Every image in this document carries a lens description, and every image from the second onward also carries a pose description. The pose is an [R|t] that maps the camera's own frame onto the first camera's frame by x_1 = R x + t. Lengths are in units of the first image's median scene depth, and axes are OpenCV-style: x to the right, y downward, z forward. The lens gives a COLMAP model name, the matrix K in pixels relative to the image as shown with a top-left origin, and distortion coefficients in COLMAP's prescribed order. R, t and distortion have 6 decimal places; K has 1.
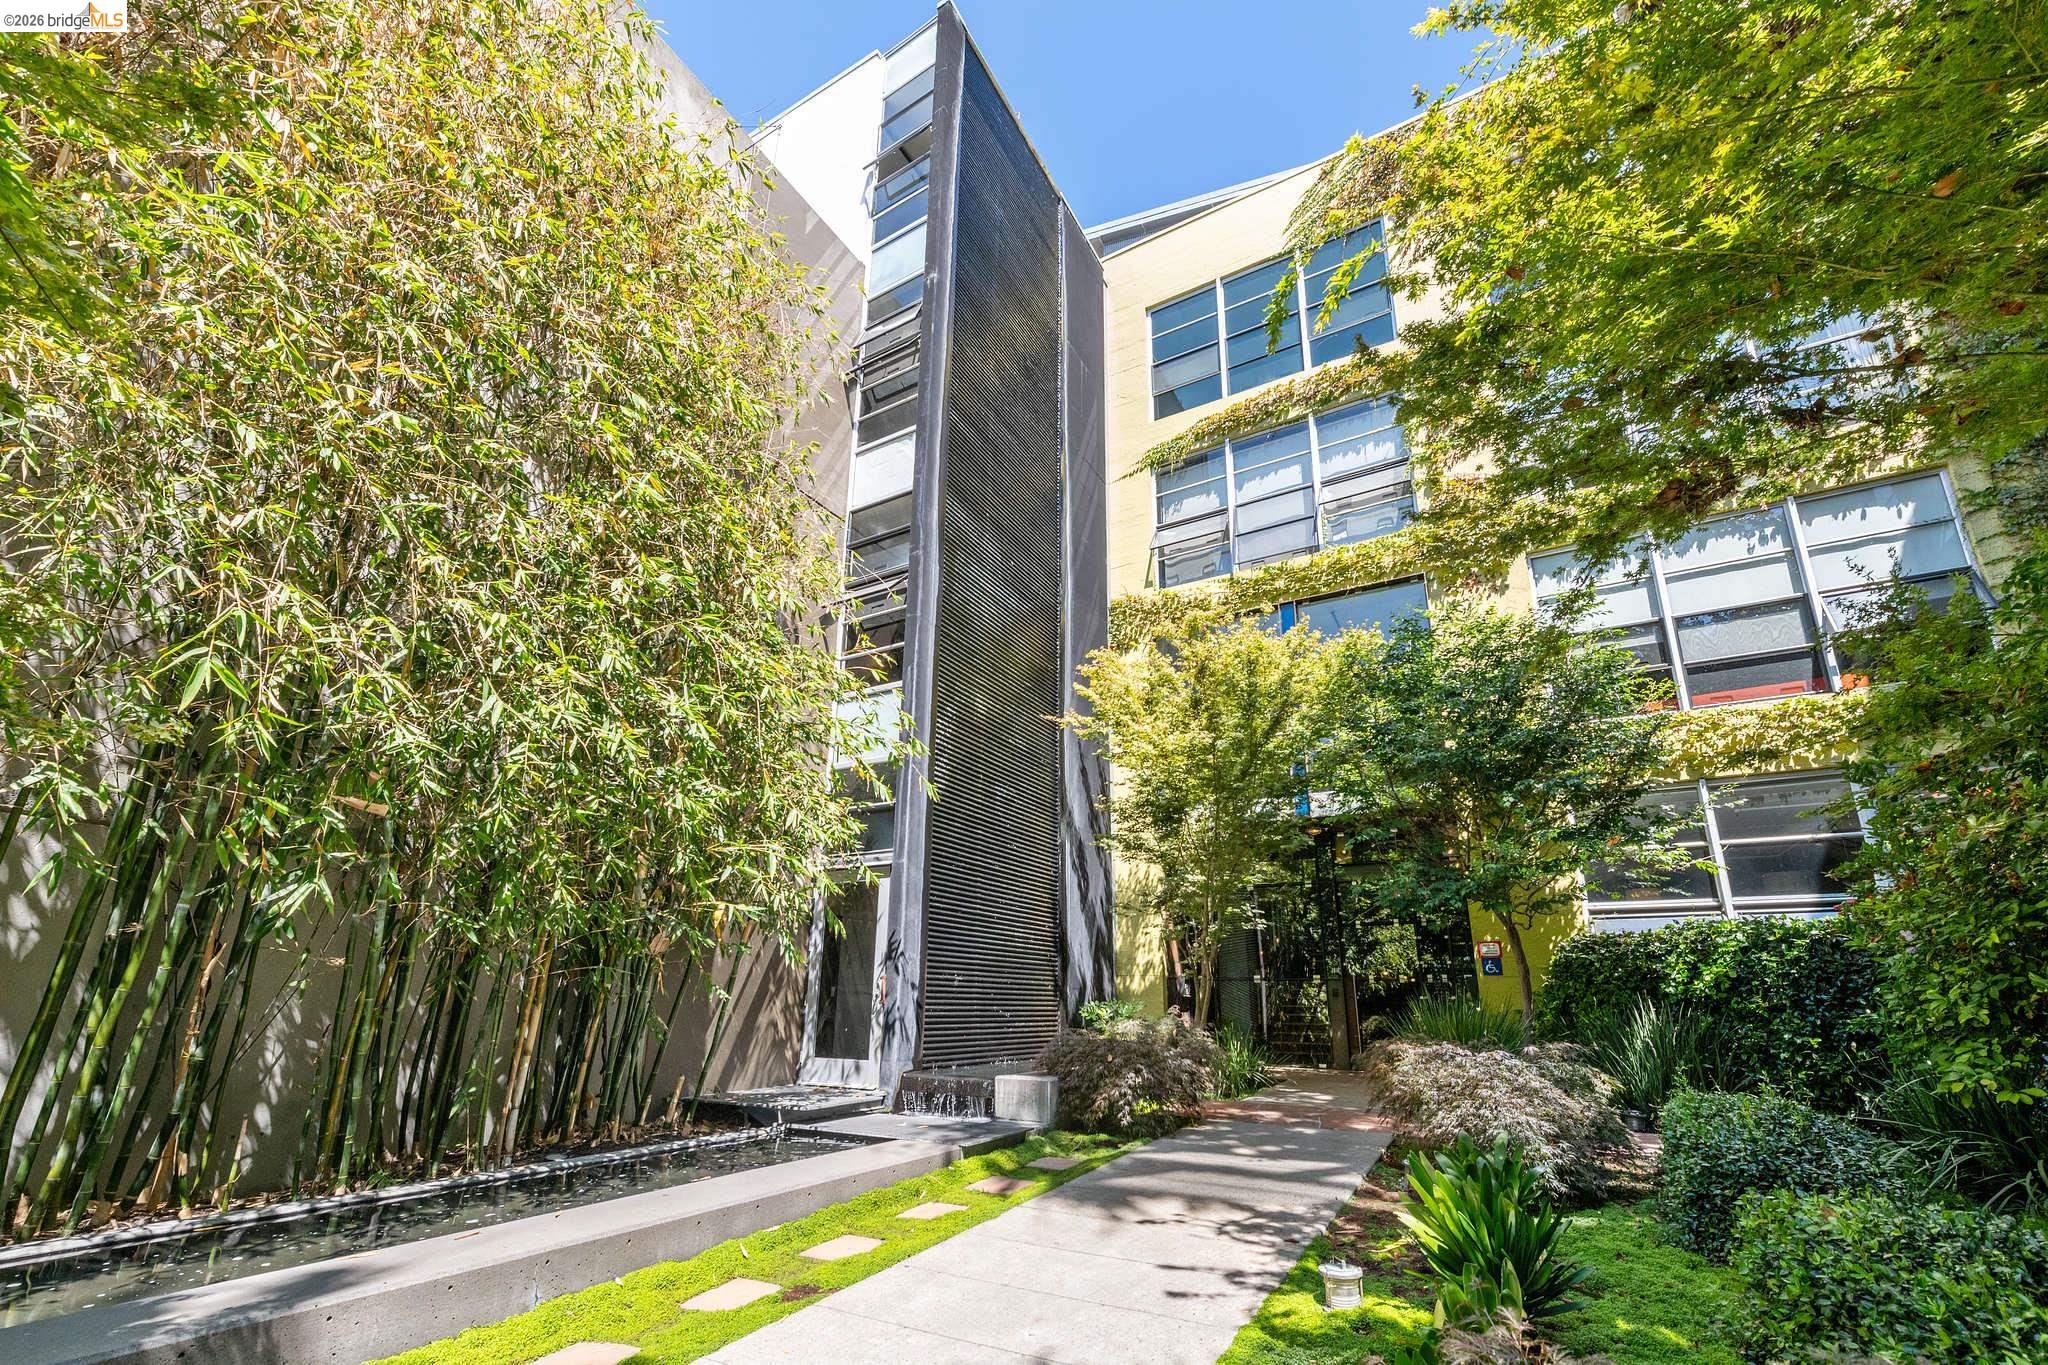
lens RADIAL K [[944.6, 0, 1024.0], [0, 944.6, 682.5], [0, 0, 1]] dist [0.002832, -0.000052]
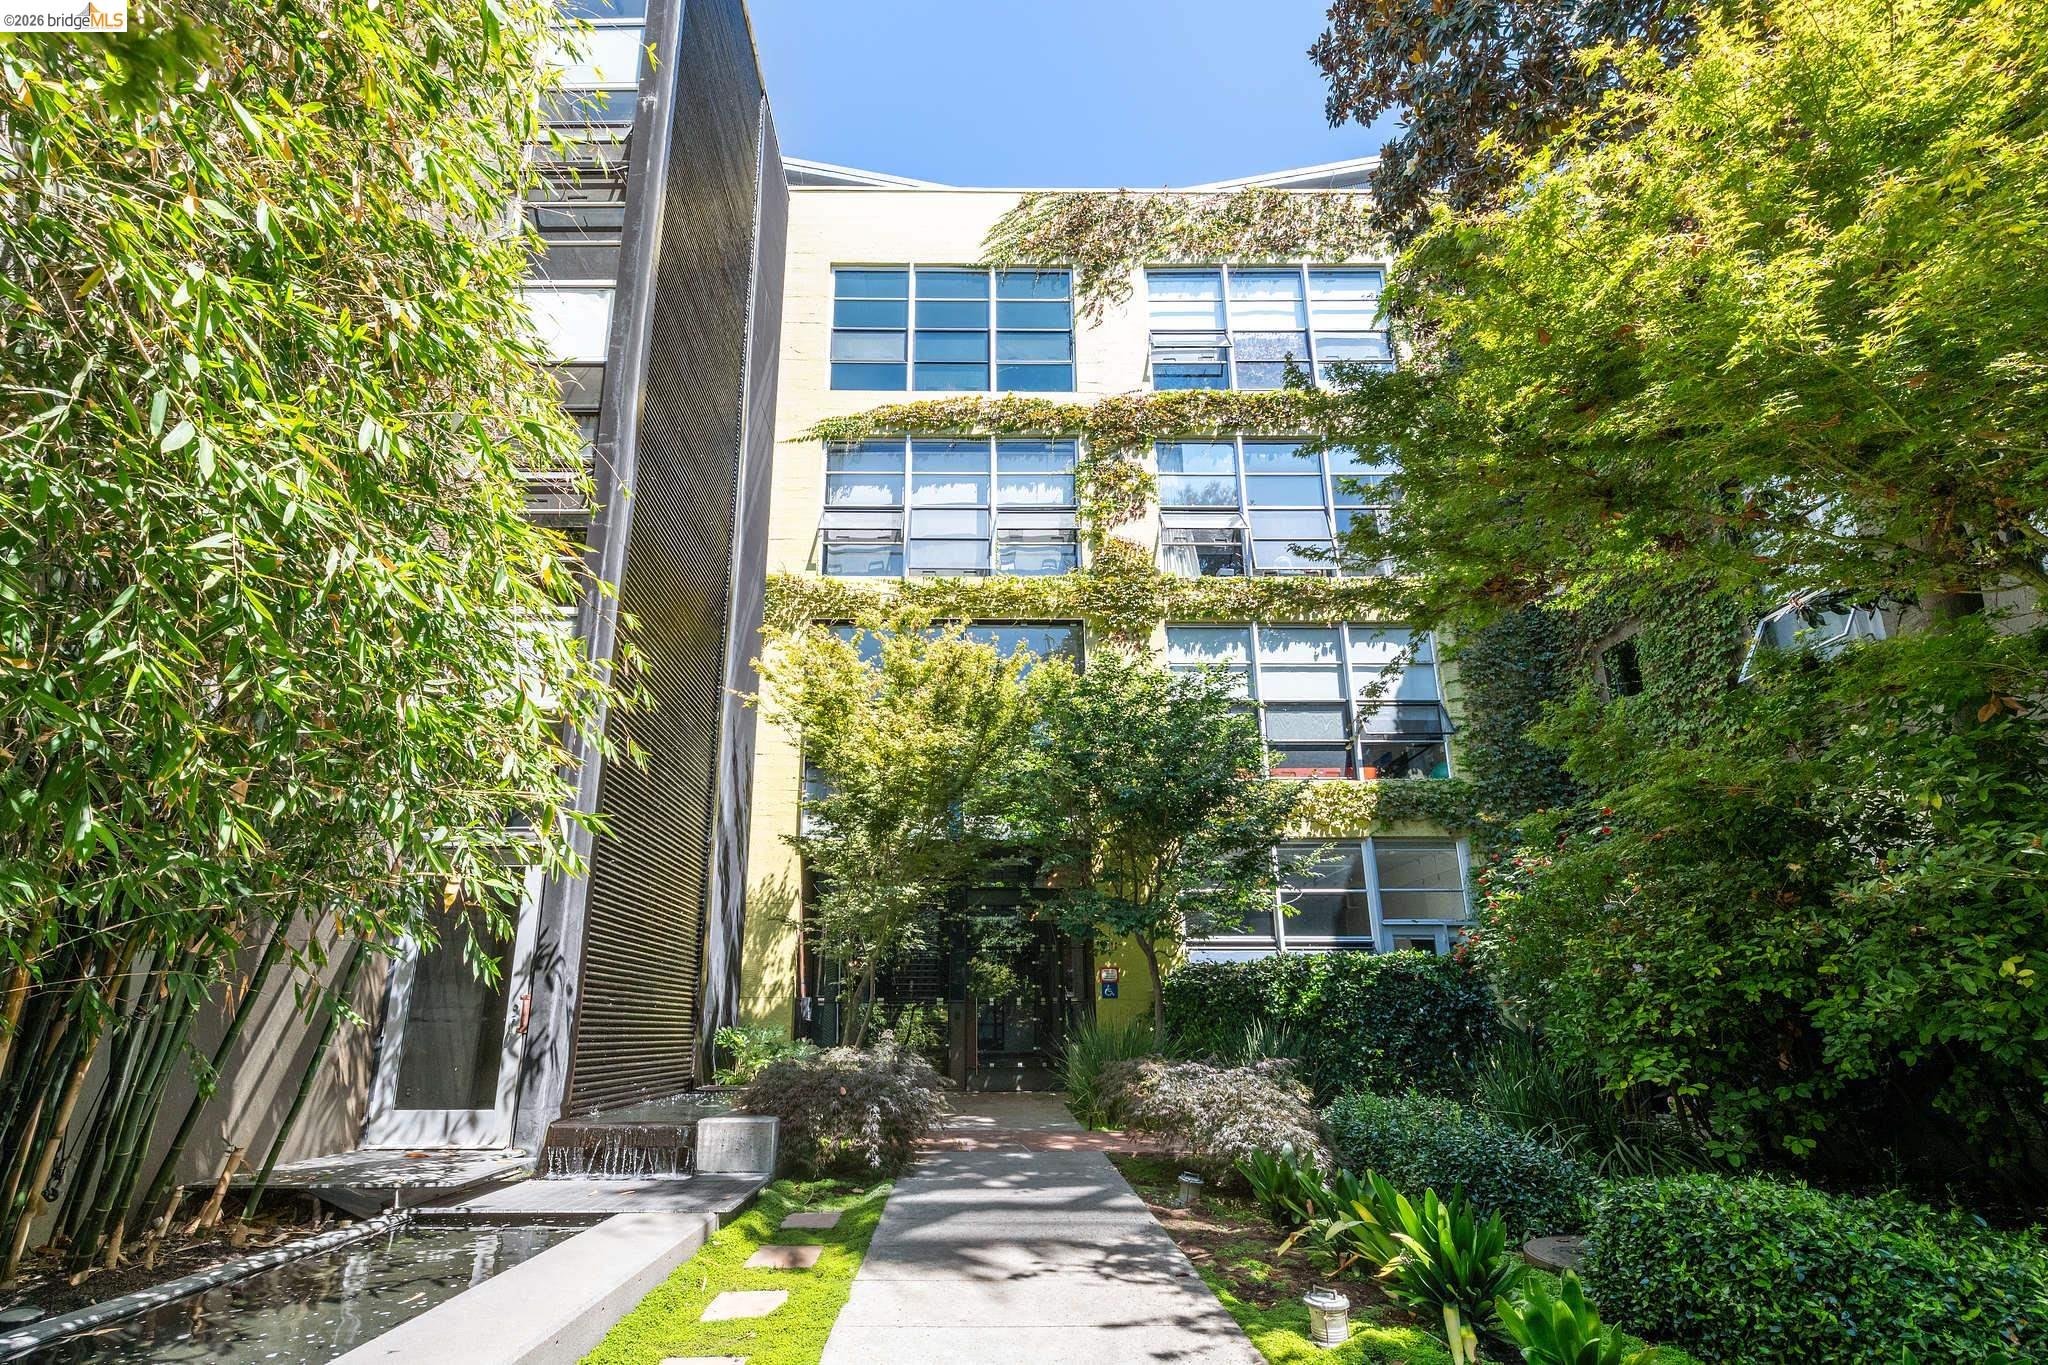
lens RADIAL K [[947.4, 0, 1022.2], [0, 947.4, 758.9], [0, 0, 1]] dist [0.001250, -0.000511]
pose [[0.839028, 0.137881, 0.526327, -0.175978], [-0.164908, 0.986299, 0.004503, 0.045732], [-0.518495, -0.090573, 0.850270, 0.139471]]
